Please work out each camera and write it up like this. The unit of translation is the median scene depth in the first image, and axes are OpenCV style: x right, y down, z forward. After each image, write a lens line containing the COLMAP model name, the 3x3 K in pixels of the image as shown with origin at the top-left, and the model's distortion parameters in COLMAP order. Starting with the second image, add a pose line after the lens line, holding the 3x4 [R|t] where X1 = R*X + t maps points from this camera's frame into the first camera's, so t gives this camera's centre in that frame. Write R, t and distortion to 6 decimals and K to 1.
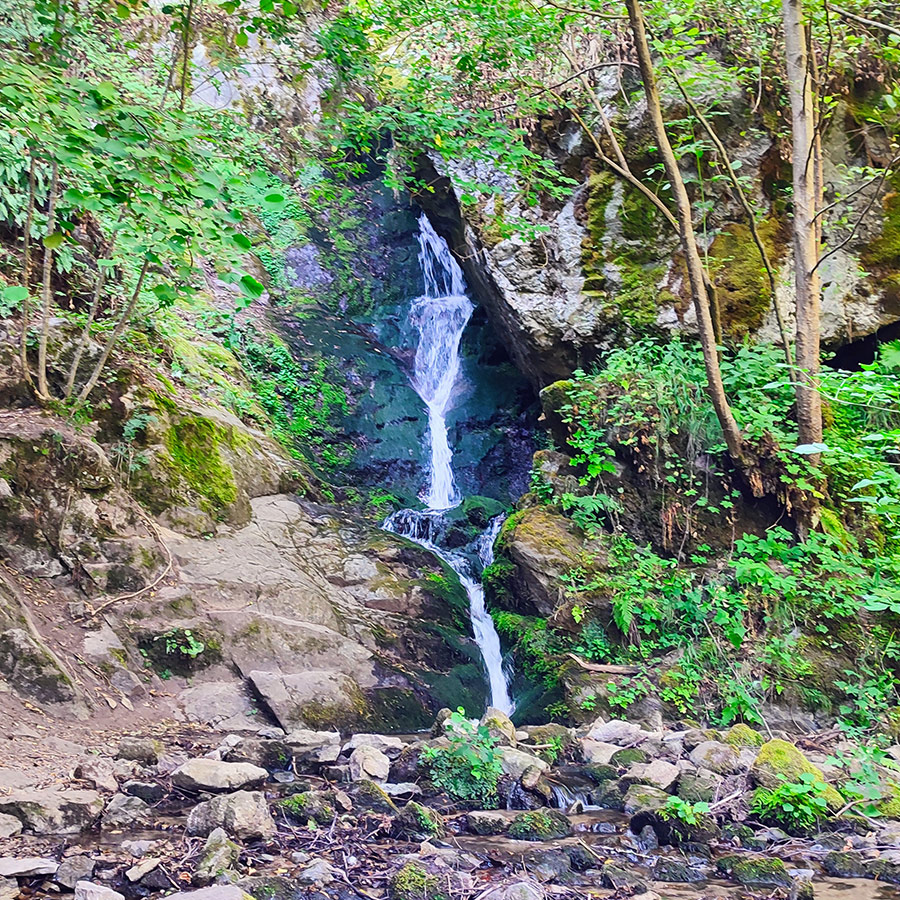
lens RADIAL K [[768.2, 0, 469.1], [0, 768.2, 451.6], [0, 0, 1]] dist [0.008210, -0.009343]
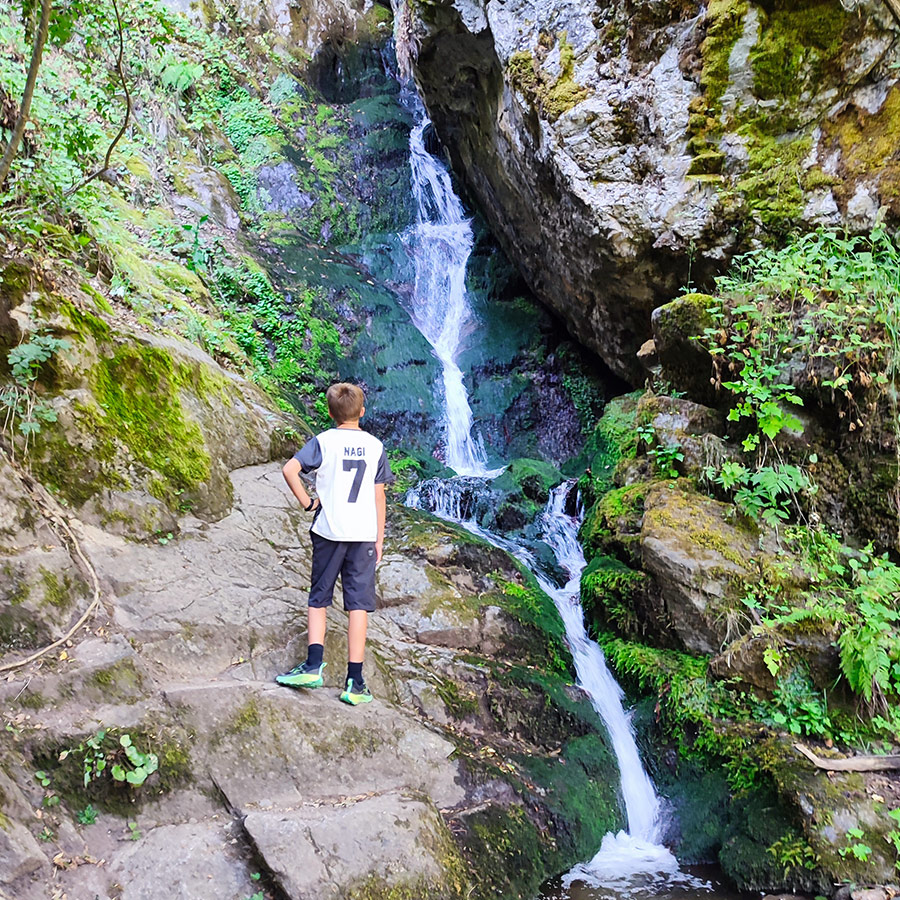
lens RADIAL K [[768.2, 0, 469.1], [0, 768.2, 451.6], [0, 0, 1]] dist [0.008210, -0.009343]
pose [[0.999325, -0.006522, 0.036153, -0.092173], [0.004207, 0.997958, 0.063731, 0.002057], [-0.036495, -0.063536, 0.997312, 0.298628]]
